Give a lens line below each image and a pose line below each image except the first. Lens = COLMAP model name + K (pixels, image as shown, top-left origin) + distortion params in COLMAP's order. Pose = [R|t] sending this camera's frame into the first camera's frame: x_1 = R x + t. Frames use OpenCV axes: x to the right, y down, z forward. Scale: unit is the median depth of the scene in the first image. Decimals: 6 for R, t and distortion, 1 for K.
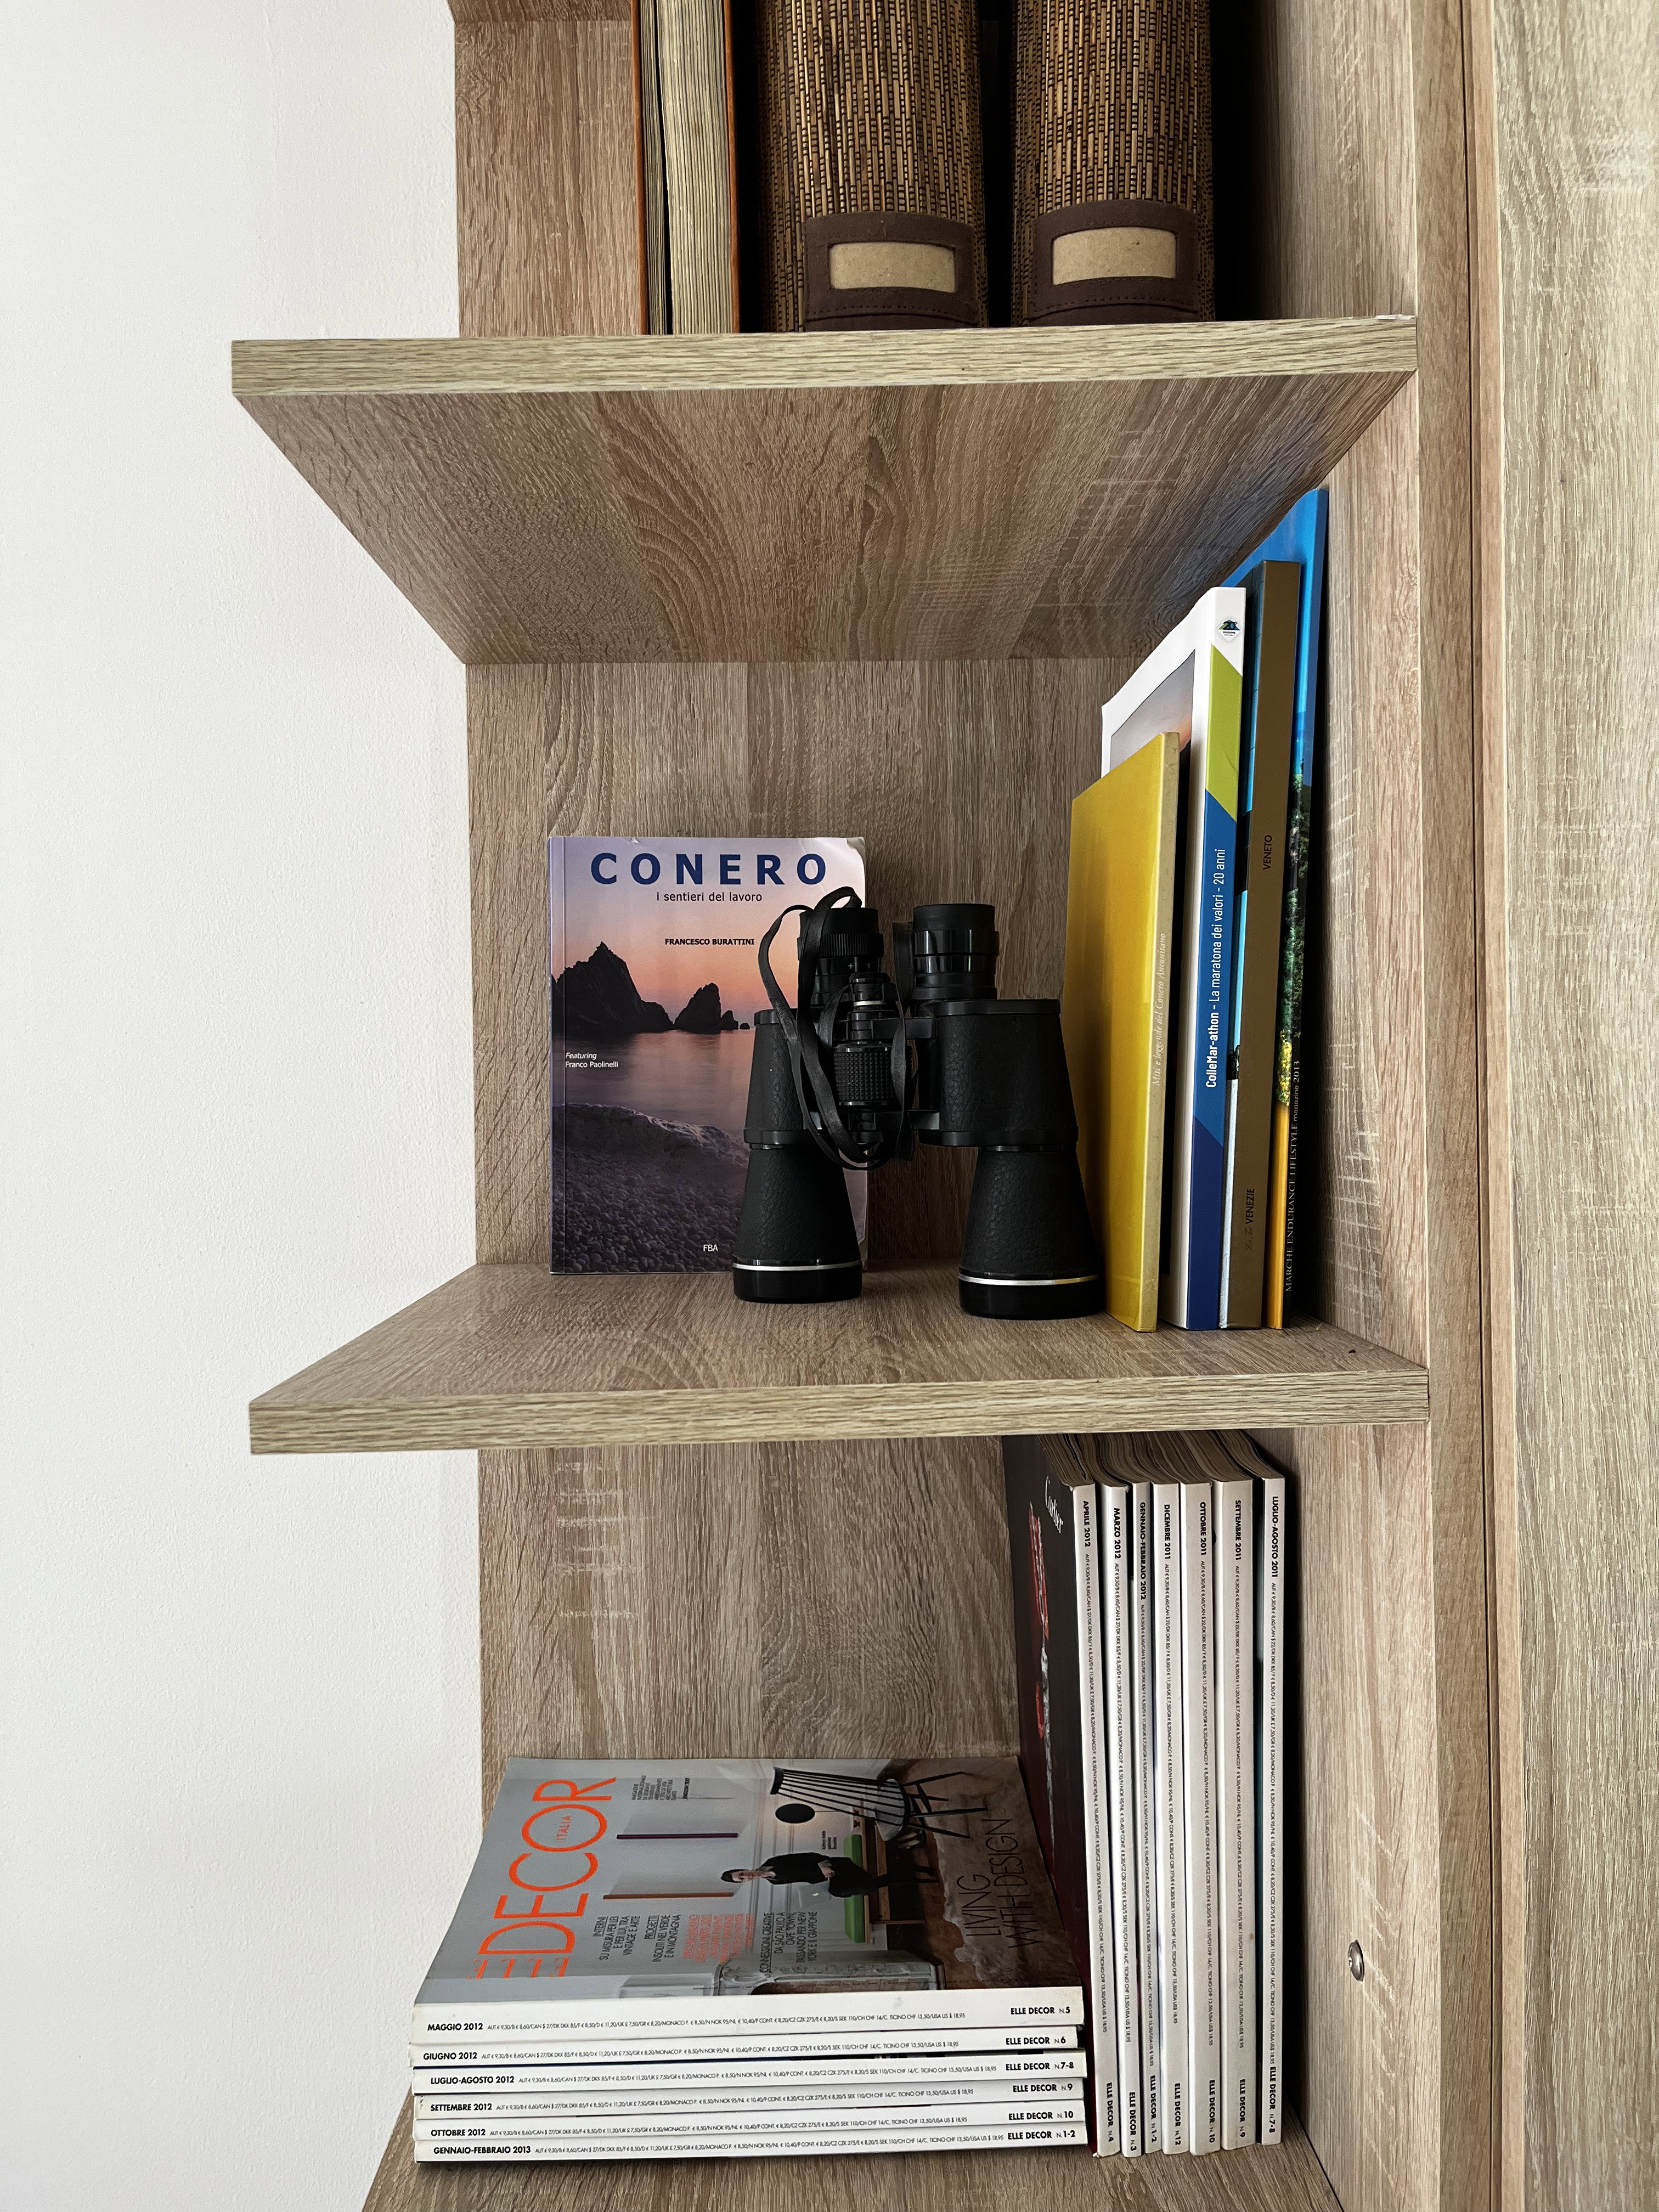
lens RADIAL K [[1673.6, 0, 833.7], [0, 1673.6, 1083.2], [0, 0, 1]] dist [0.054493, -0.058453]
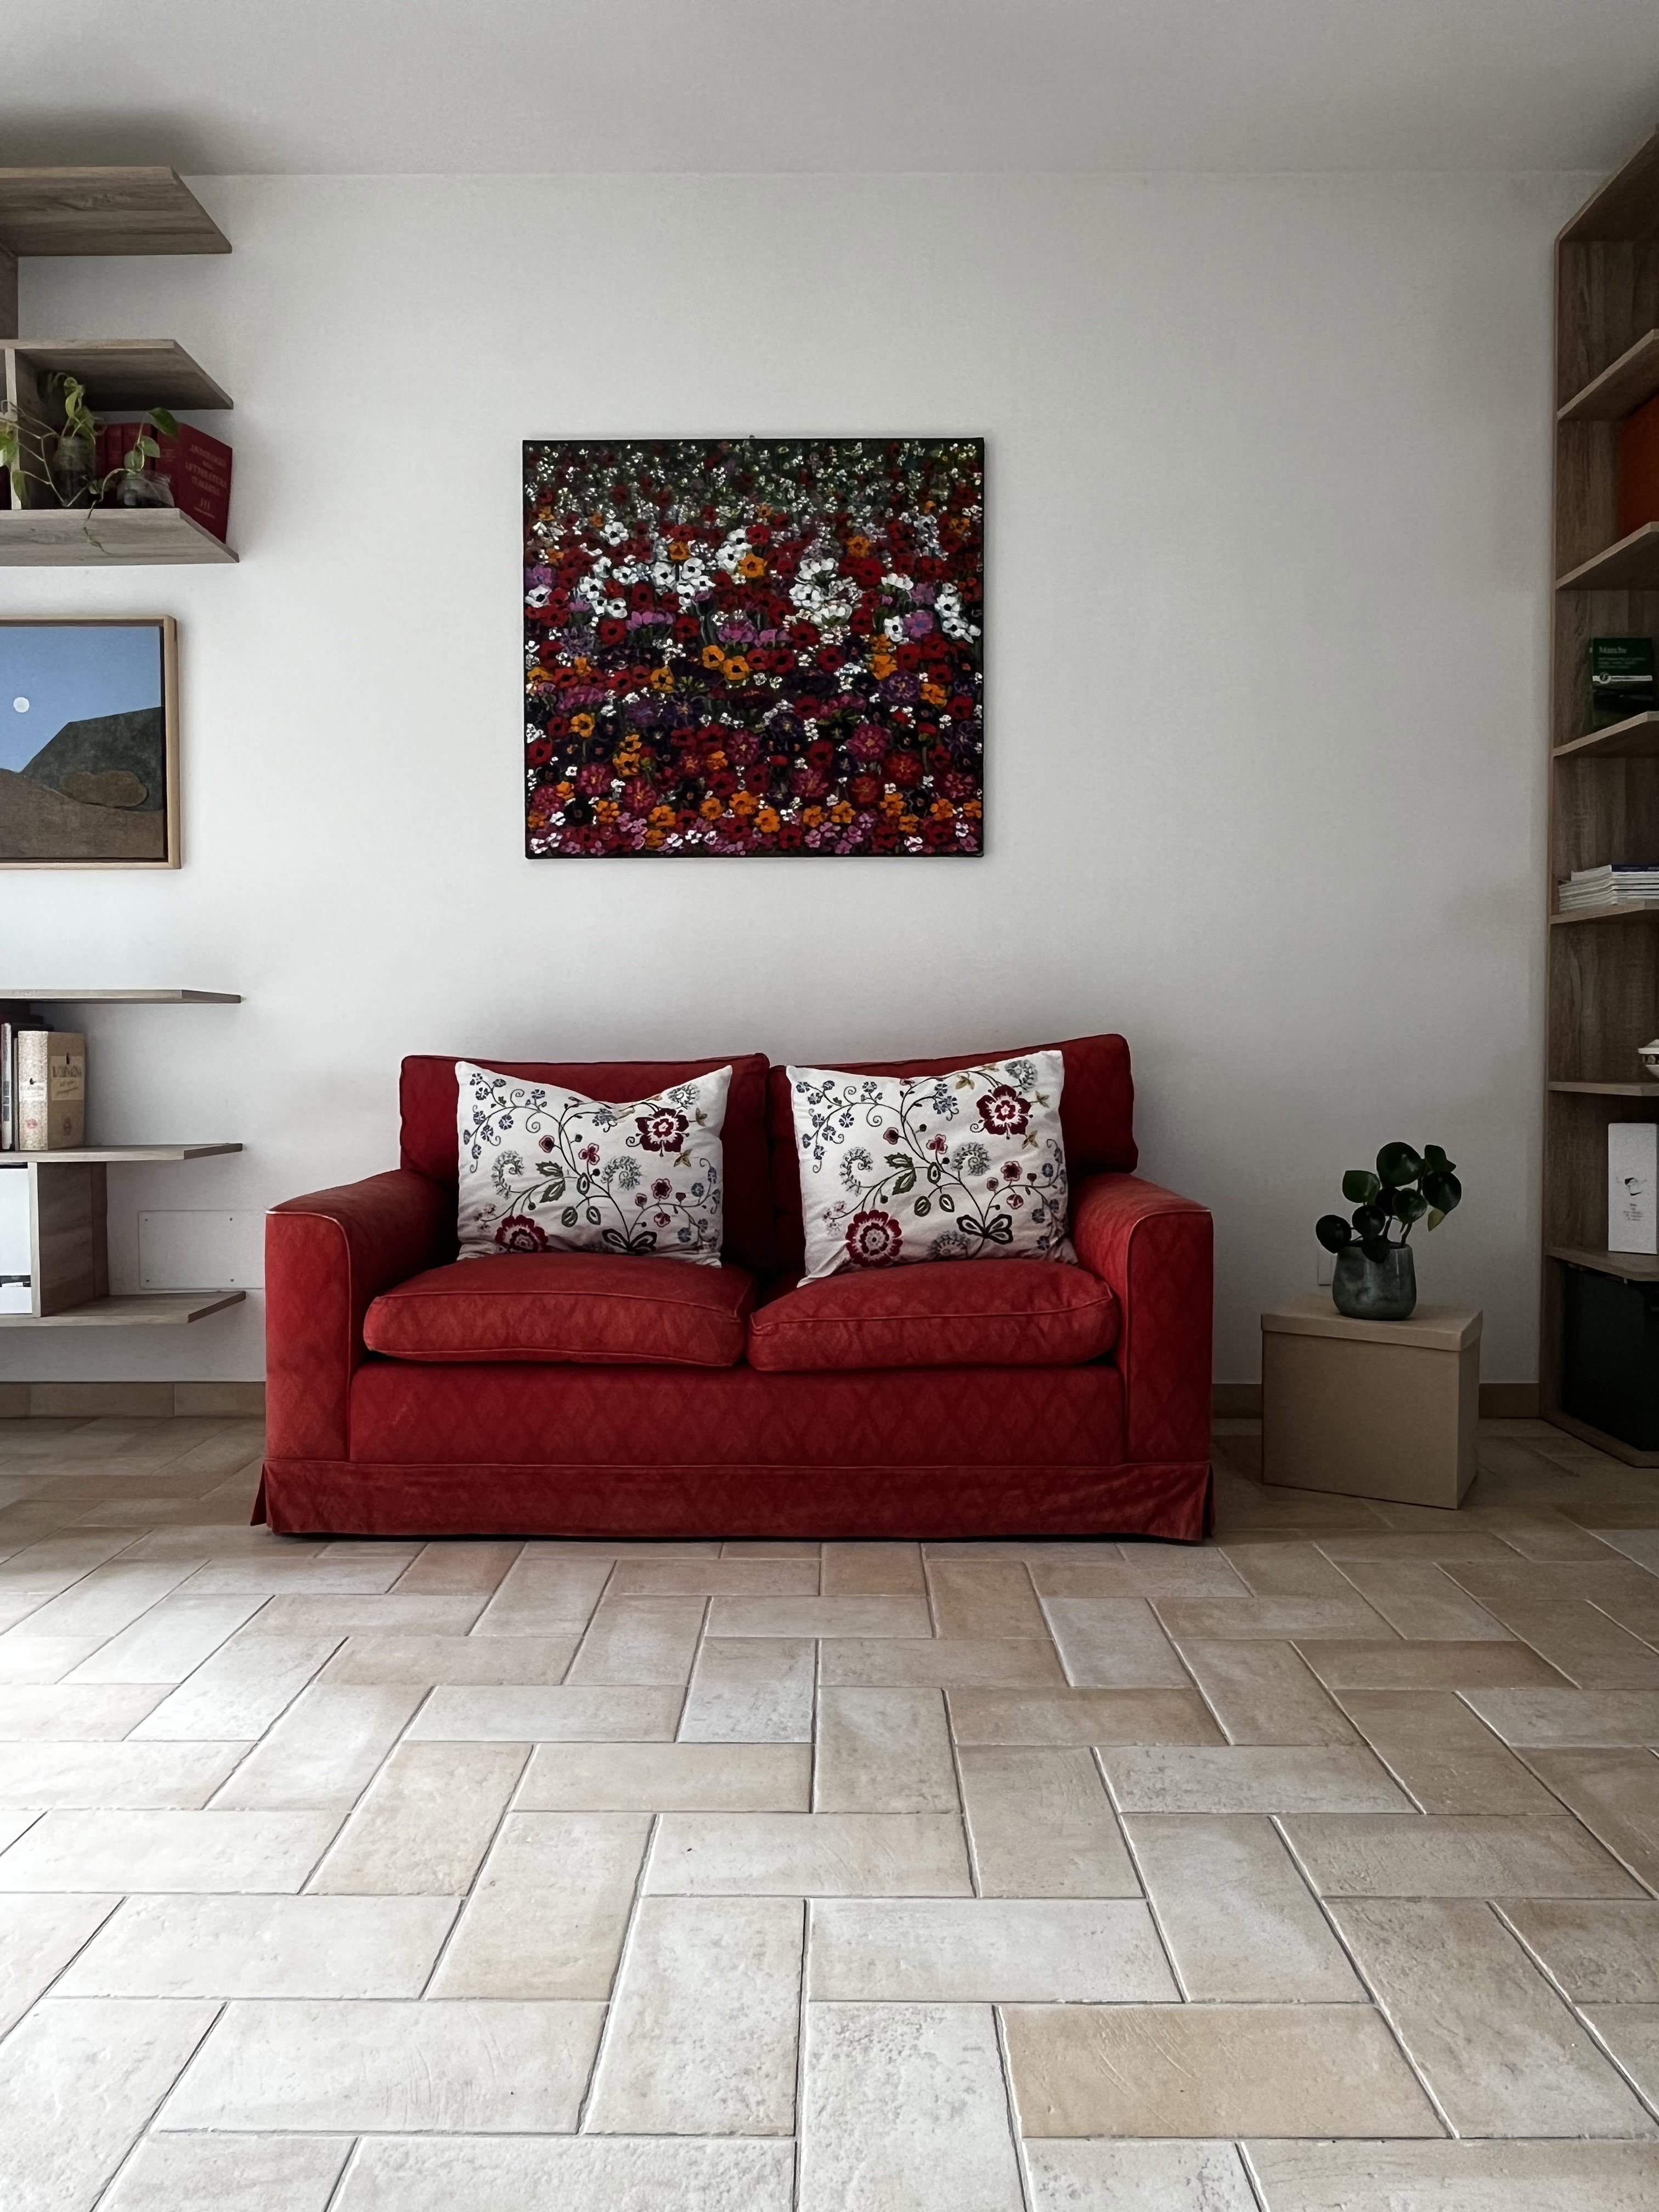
lens RADIAL K [[1528.8, 0, 826.4], [0, 1528.8, 1105.5], [0, 0, 1]] dist [0.002753, -0.001243]
pose [[0.999785, 0.014807, -0.014523, -1.803439], [-0.014453, 0.999603, 0.024197, 0.858932], [0.014876, -0.023982, 0.999602, -2.525850]]
